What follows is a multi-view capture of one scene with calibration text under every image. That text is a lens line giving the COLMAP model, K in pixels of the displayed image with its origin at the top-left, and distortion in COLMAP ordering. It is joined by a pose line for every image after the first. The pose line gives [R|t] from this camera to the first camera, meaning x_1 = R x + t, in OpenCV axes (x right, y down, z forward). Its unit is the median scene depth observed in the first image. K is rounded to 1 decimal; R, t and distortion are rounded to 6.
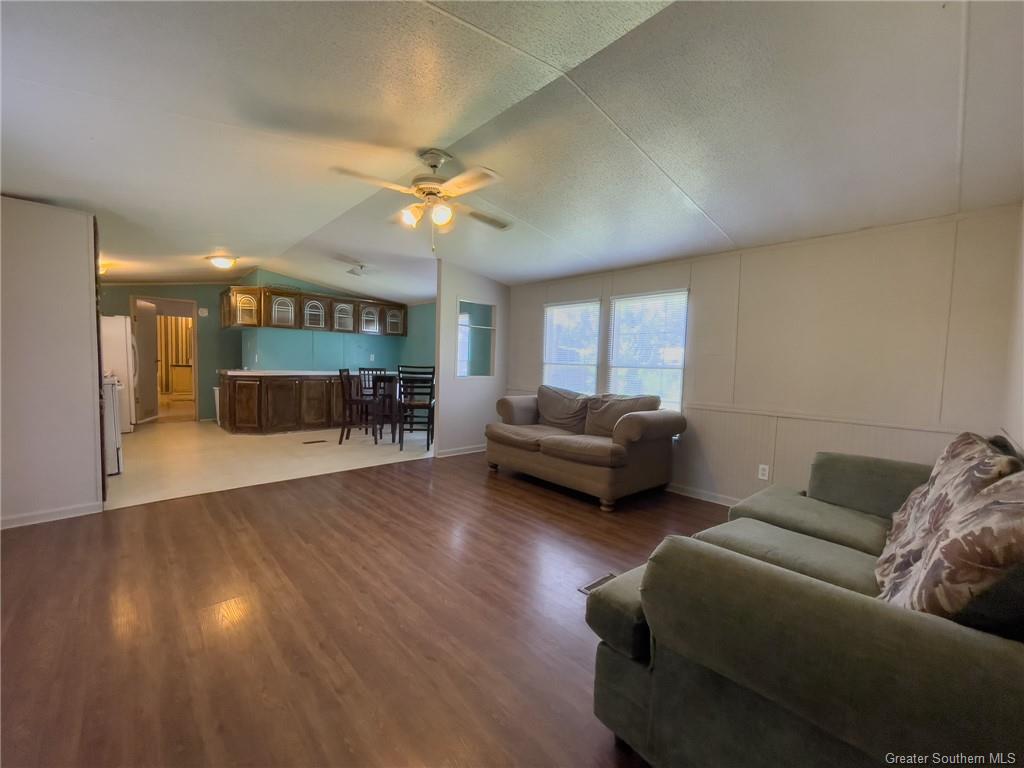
lens RADIAL K [[410.3, 0, 512.0], [0, 410.3, 384.0], [0, 0, 1]] dist [-0.001350, -0.000039]
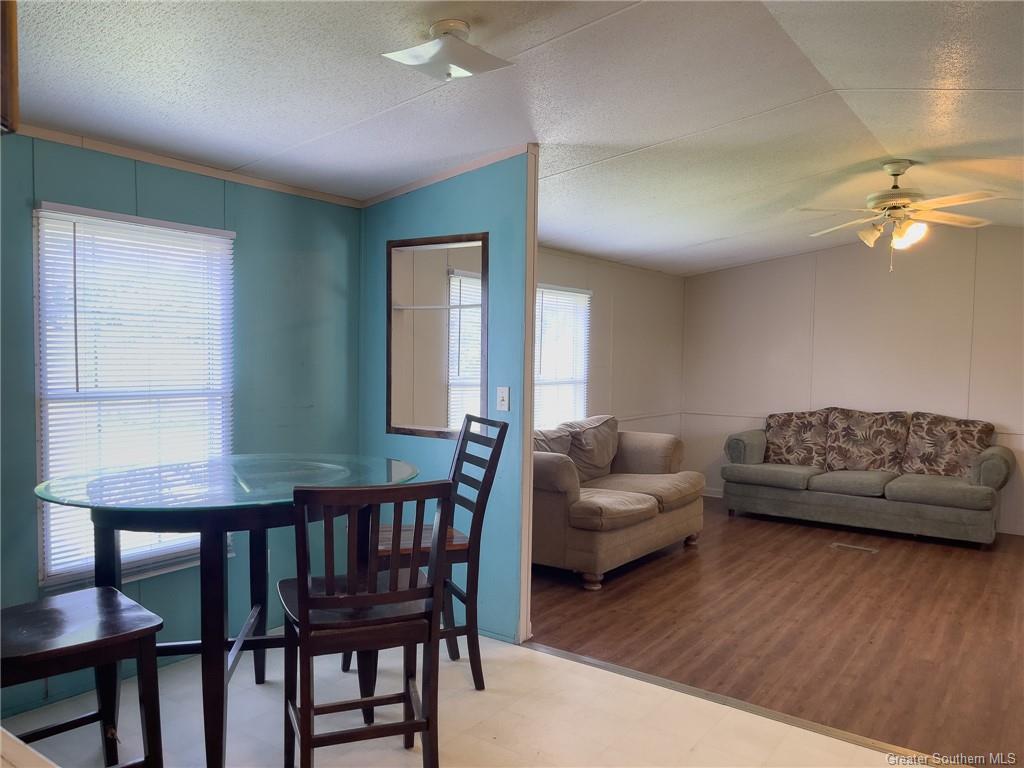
lens RADIAL K [[761.8, 0, 532.3], [0, 761.8, 390.2], [0, 0, 1]] dist [0.066387, -0.075774]
pose [[-0.207981, -0.075508, 0.975214, -1.567887], [0.030770, 0.996017, 0.083681, -0.216954], [-0.977649, 0.047411, -0.204829, 1.998921]]
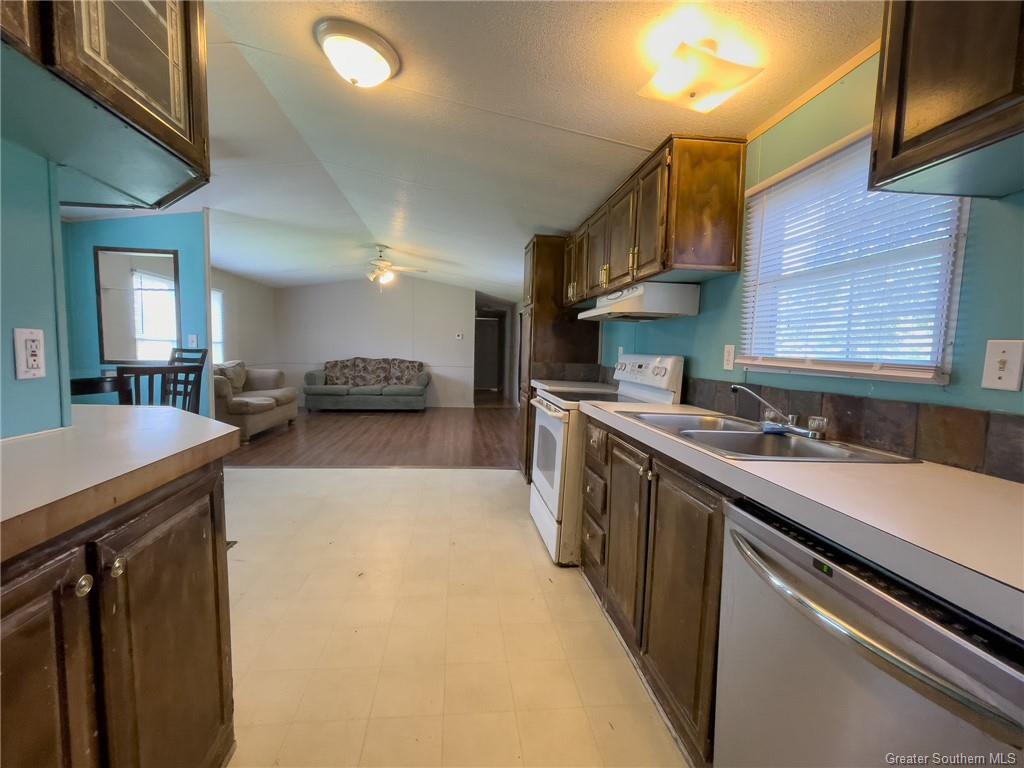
lens RADIAL K [[420.6, 0, 512.0], [0, 420.6, 384.0], [0, 0, 1]] dist [0.000669, -0.013492]
pose [[-0.813712, -0.096871, 0.573140, -1.896152], [-0.018057, 0.989752, 0.141649, -0.168973], [-0.580988, 0.104912, -0.807122, 2.281345]]
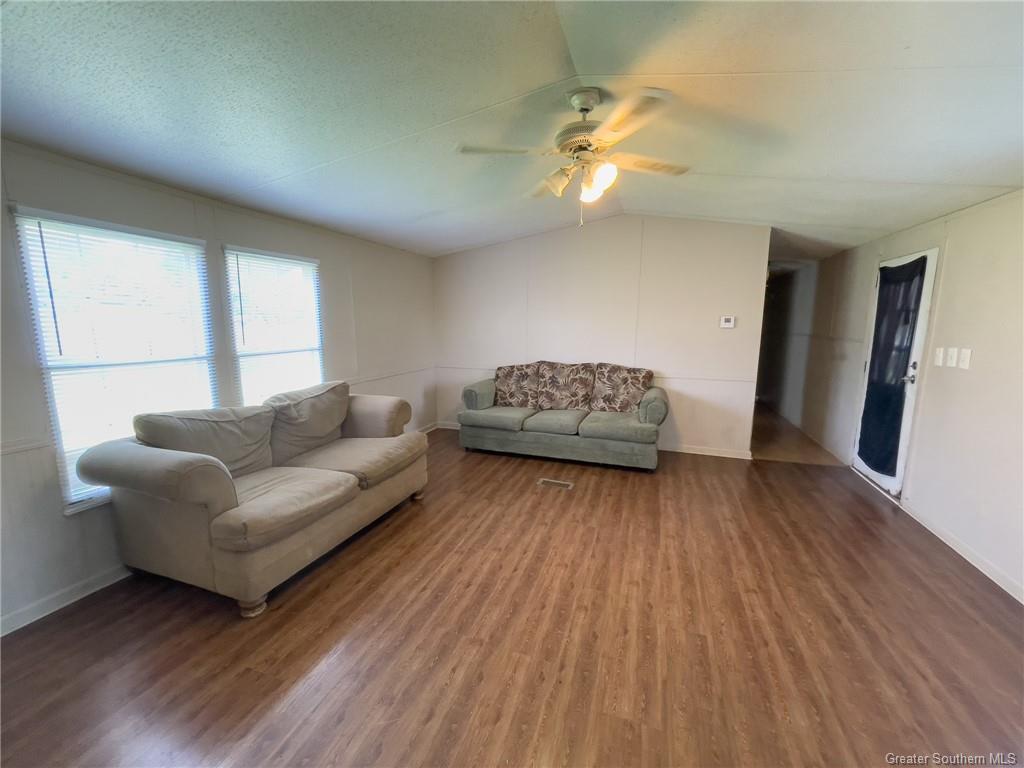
lens RADIAL K [[420.6, 0, 512.0], [0, 420.6, 384.0], [0, 0, 1]] dist [0.000669, -0.013492]
pose [[-0.462085, -0.157912, 0.872664, -0.839803], [0.033297, 0.980236, 0.195009, -0.177920], [-0.886211, 0.119167, -0.447694, 1.449808]]
